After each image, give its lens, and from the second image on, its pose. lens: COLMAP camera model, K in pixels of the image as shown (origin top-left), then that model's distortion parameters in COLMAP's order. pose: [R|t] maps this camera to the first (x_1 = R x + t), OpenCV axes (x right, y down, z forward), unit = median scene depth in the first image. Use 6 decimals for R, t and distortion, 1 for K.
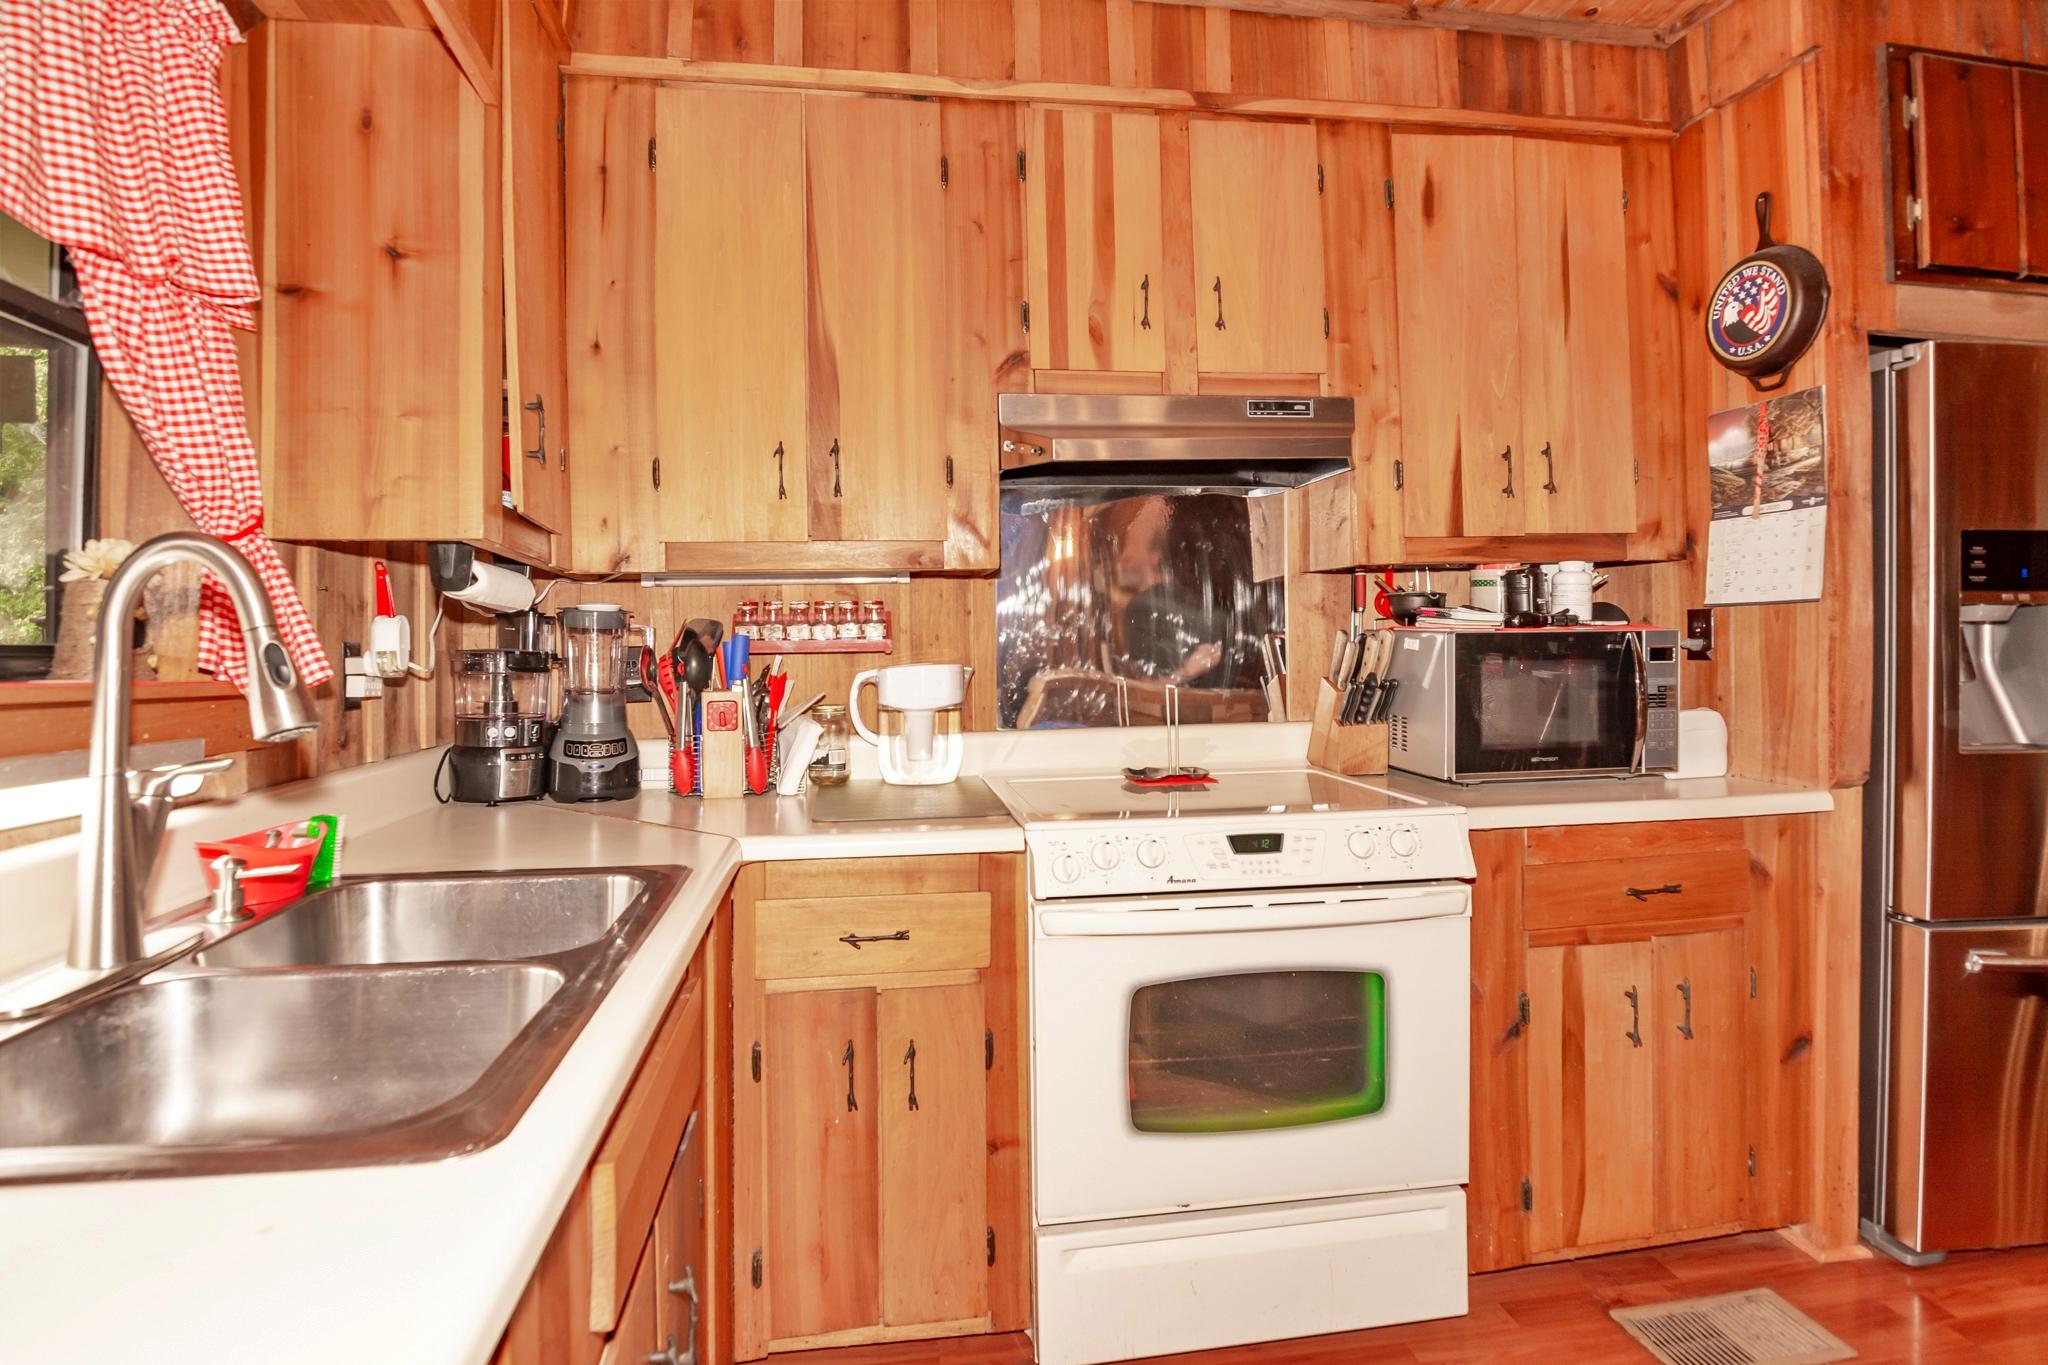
lens RADIAL K [[1050.0, 0, 1028.7], [0, 1050.0, 637.2], [0, 0, 1]] dist [-0.008410, -0.004290]
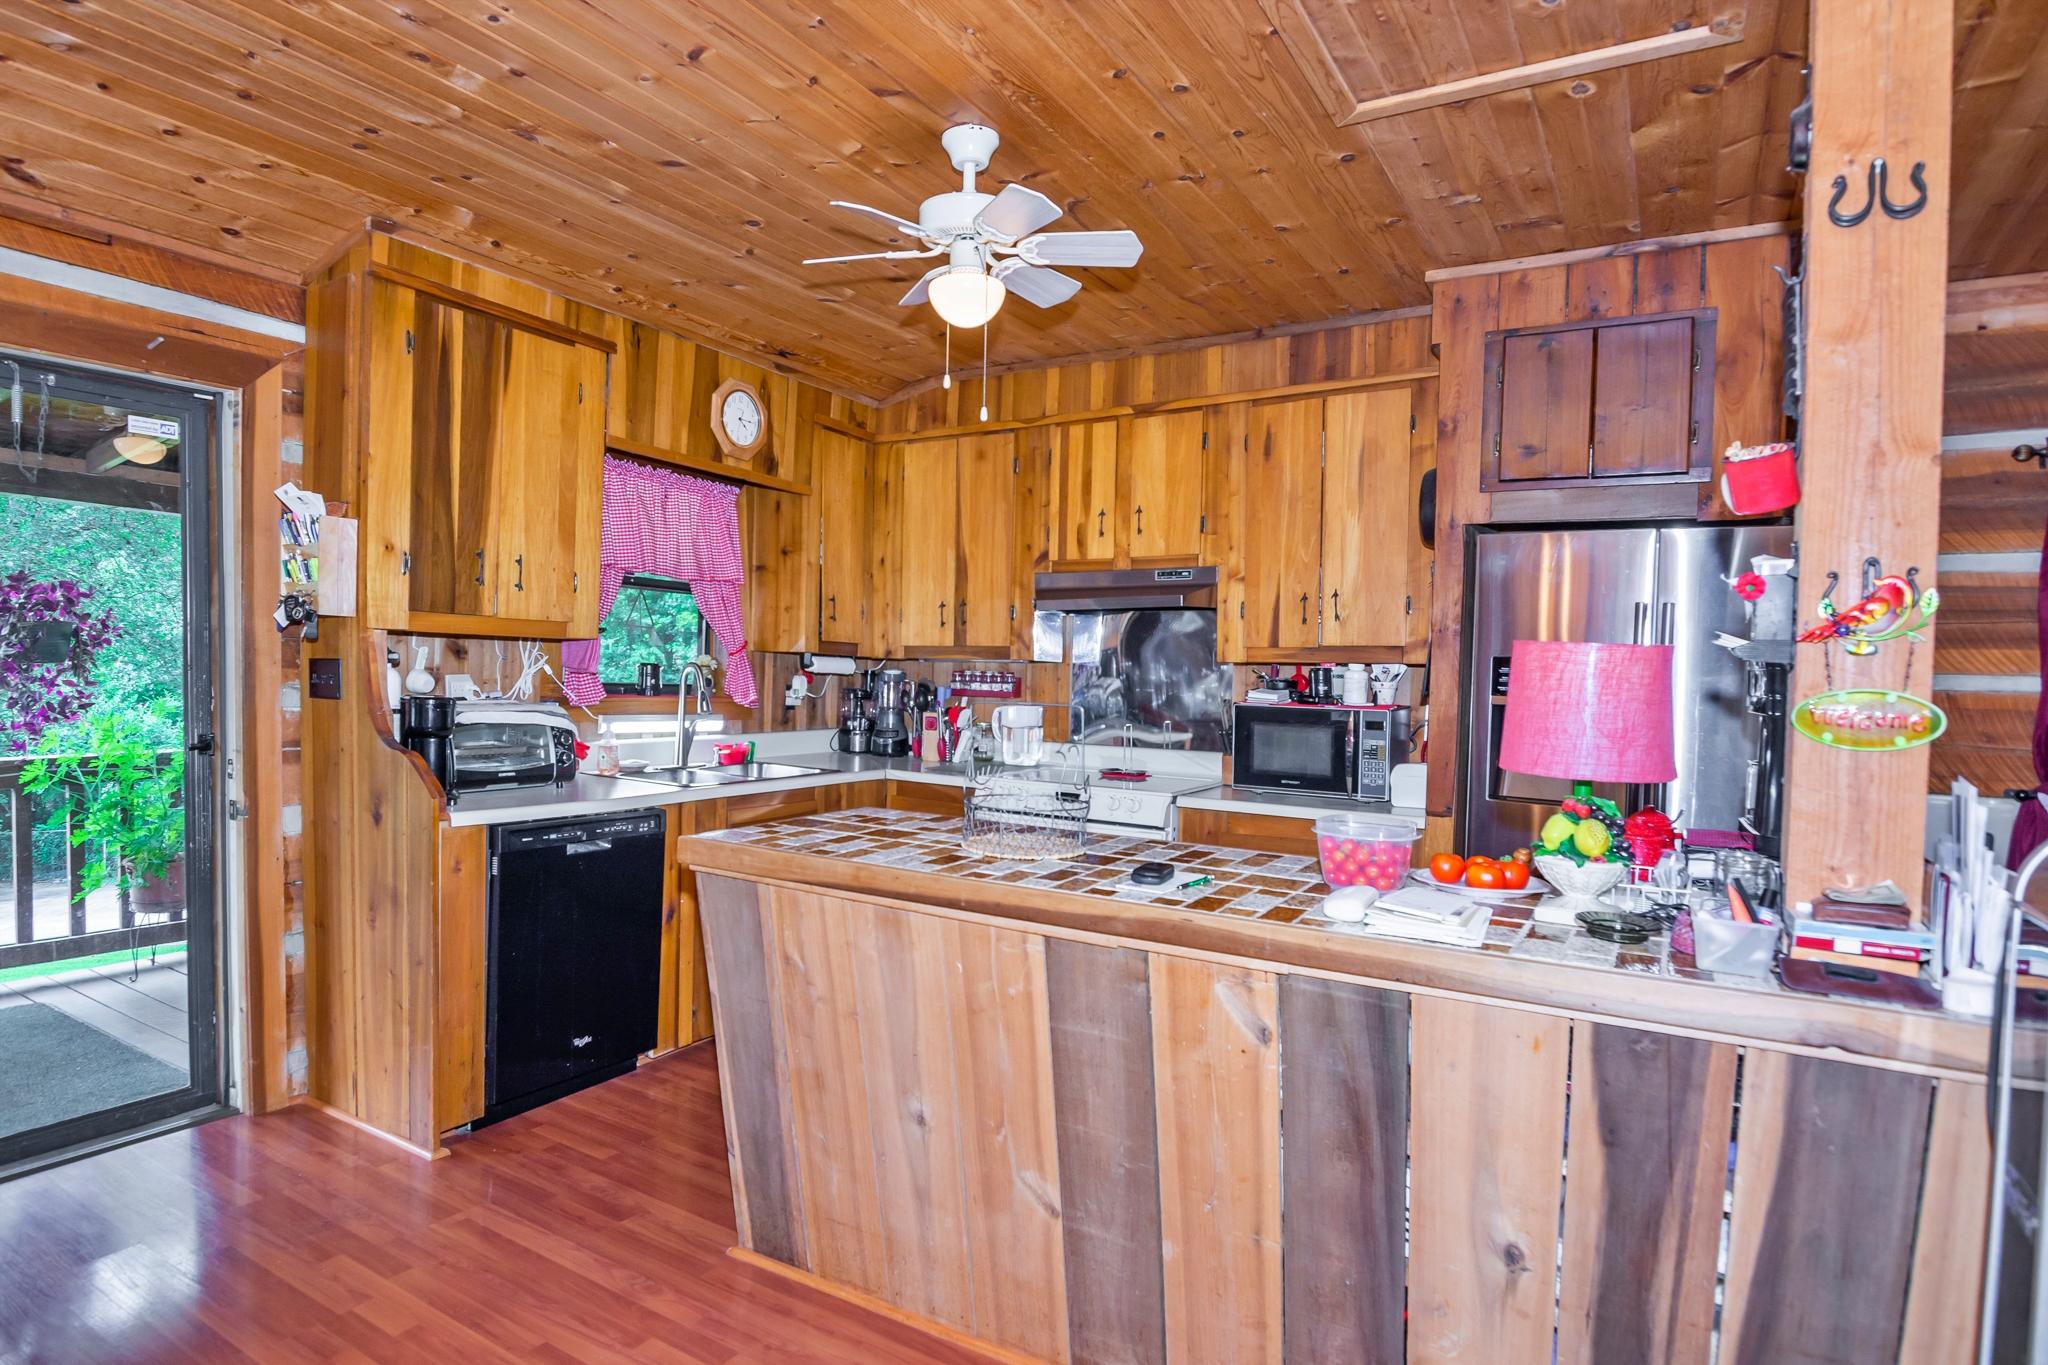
lens RADIAL K [[1109.0, 0, 996.8], [0, 1109.0, 738.9], [0, 0, 1]] dist [-0.005457, -0.003580]
pose [[0.759130, 0.075153, -0.646587, 1.353482], [-0.032374, 0.996443, 0.077807, -0.080216], [0.650134, -0.038133, 0.758862, -0.704774]]
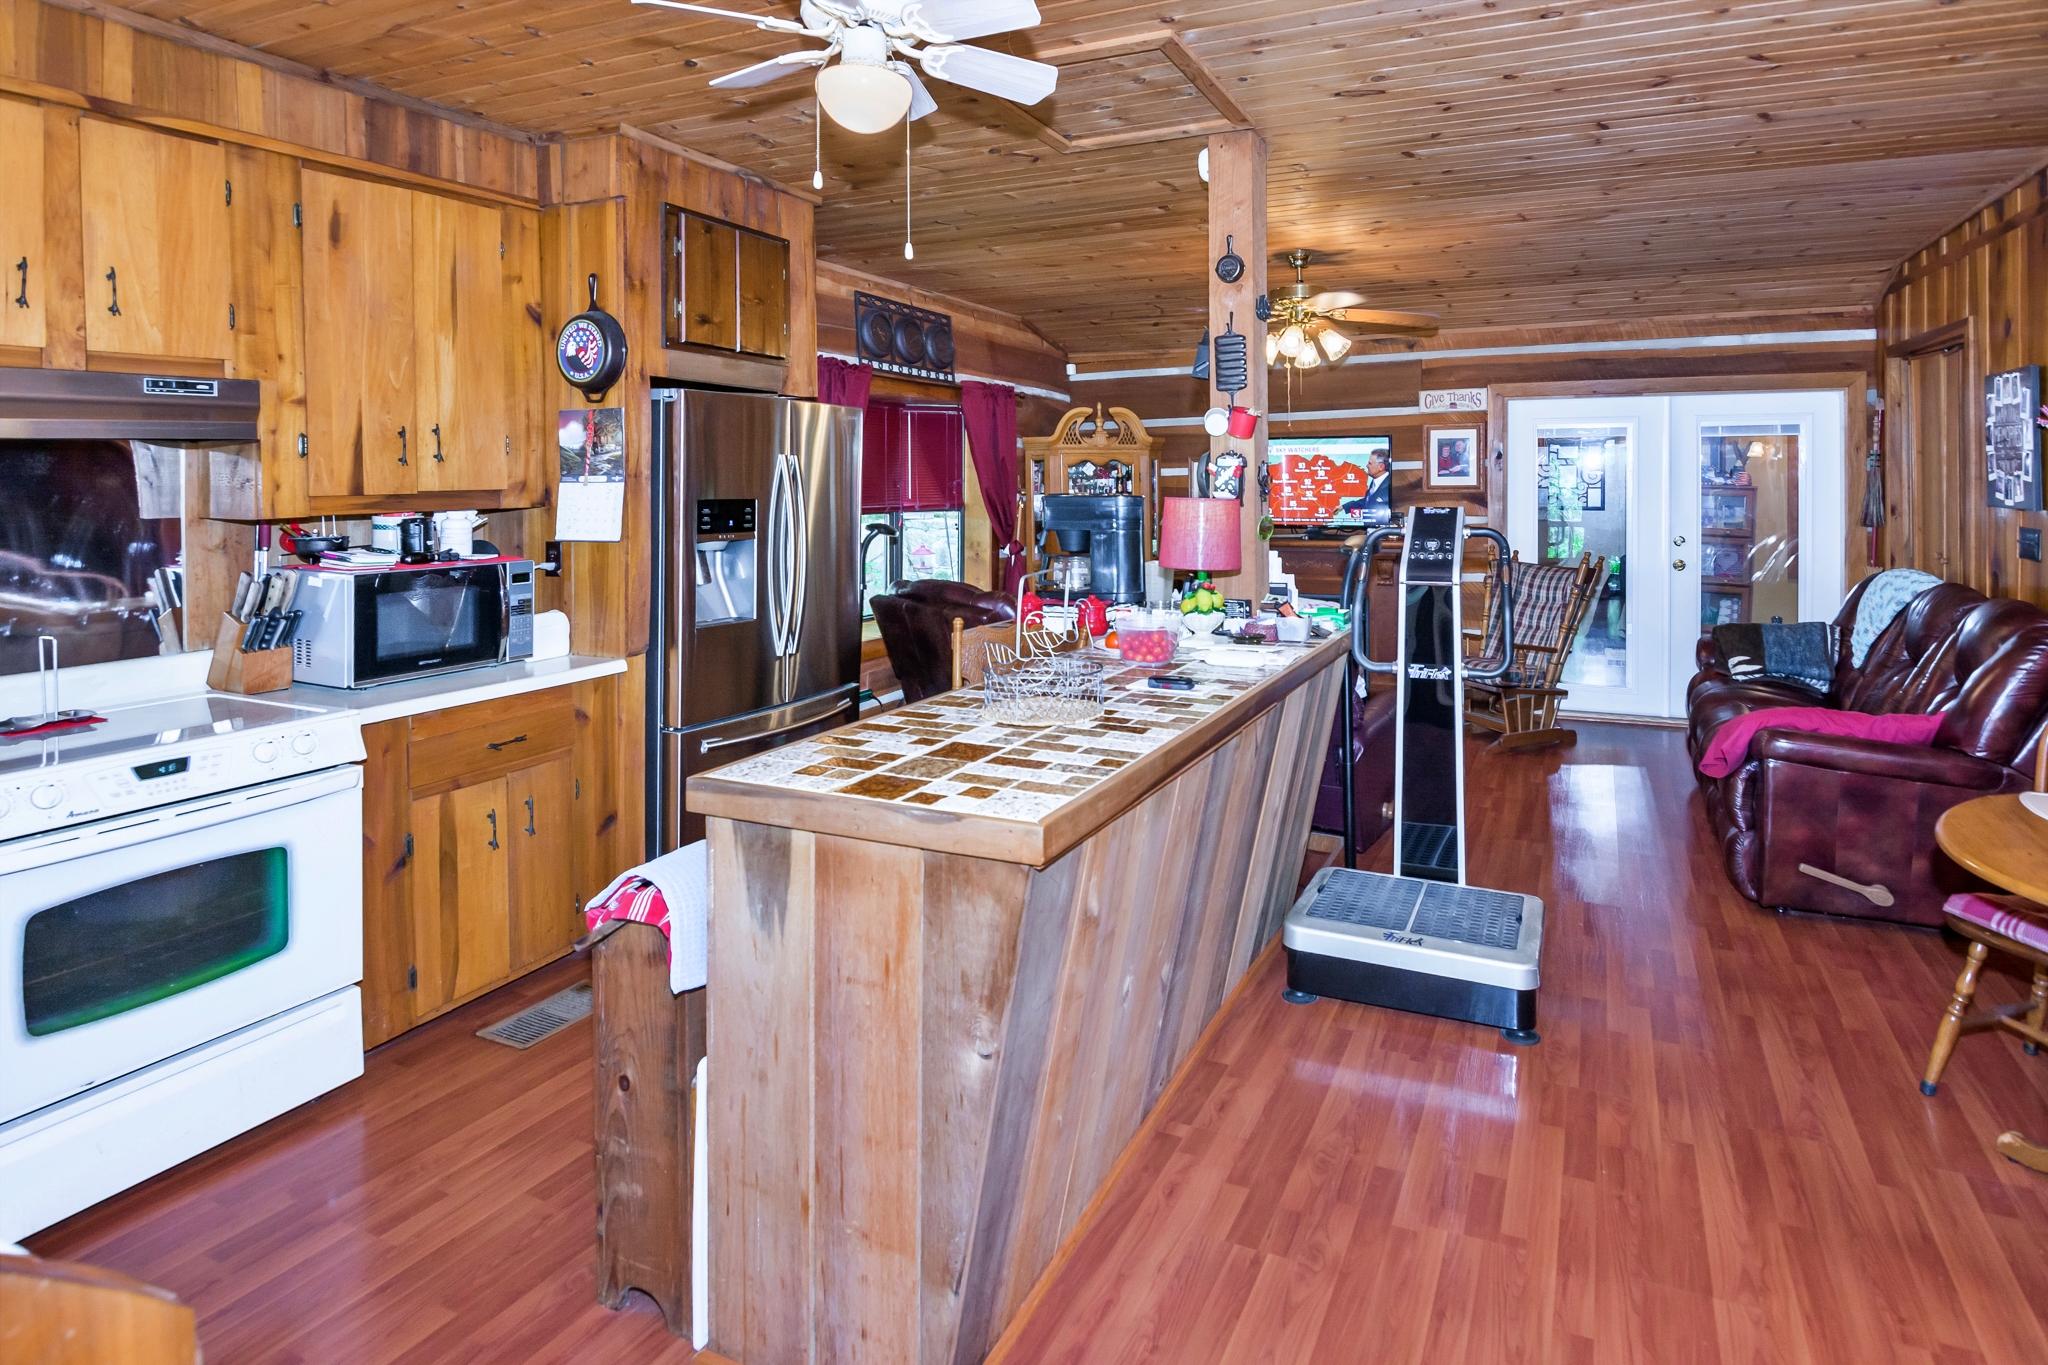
lens RADIAL K [[1050.0, 0, 1156.3], [0, 1050.0, 484.7], [0, 0, 1]] dist [-0.008410, -0.004290]
pose [[0.521910, 0.006457, 0.852976, -0.186616], [-0.003887, 0.999979, -0.005192, -0.116535], [-0.852992, -0.000606, 0.521924, -0.546071]]
